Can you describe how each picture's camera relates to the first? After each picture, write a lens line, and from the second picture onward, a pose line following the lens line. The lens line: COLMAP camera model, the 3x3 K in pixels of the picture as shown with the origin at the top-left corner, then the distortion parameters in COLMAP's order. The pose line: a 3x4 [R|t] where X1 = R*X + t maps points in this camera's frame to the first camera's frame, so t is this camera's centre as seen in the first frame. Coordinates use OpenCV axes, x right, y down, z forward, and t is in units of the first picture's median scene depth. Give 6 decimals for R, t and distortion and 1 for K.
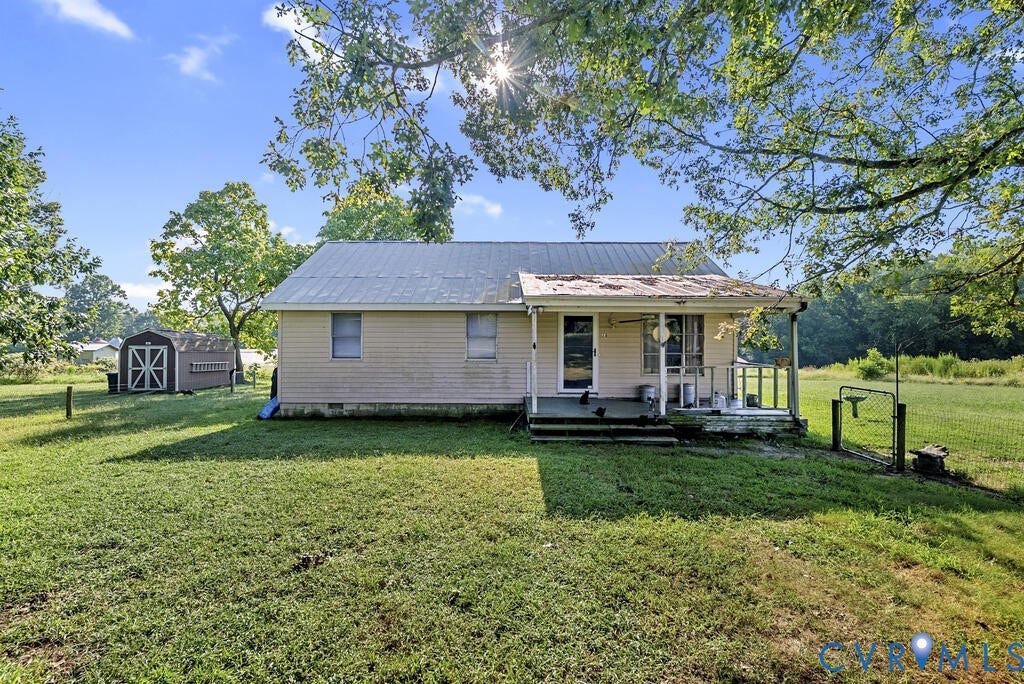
lens RADIAL K [[459.9, 0, 511.5], [0, 459.9, 340.9], [0, 0, 1]] dist [-0.000217, 0.000045]
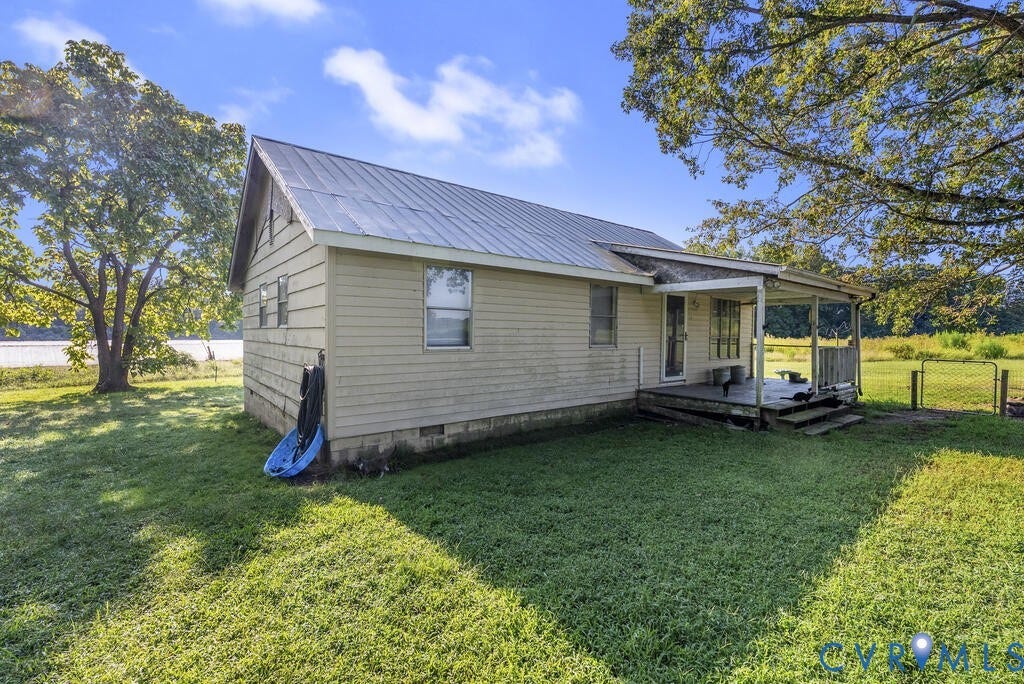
lens RADIAL K [[459.9, 0, 512.8], [0, 459.9, 341.4], [0, 0, 1]] dist [-0.000217, 0.000045]
pose [[0.774216, -0.008443, 0.632865, -0.666433], [-0.003172, 0.999847, 0.017219, 0.021207], [-0.632913, -0.015338, 0.774071, 0.500096]]
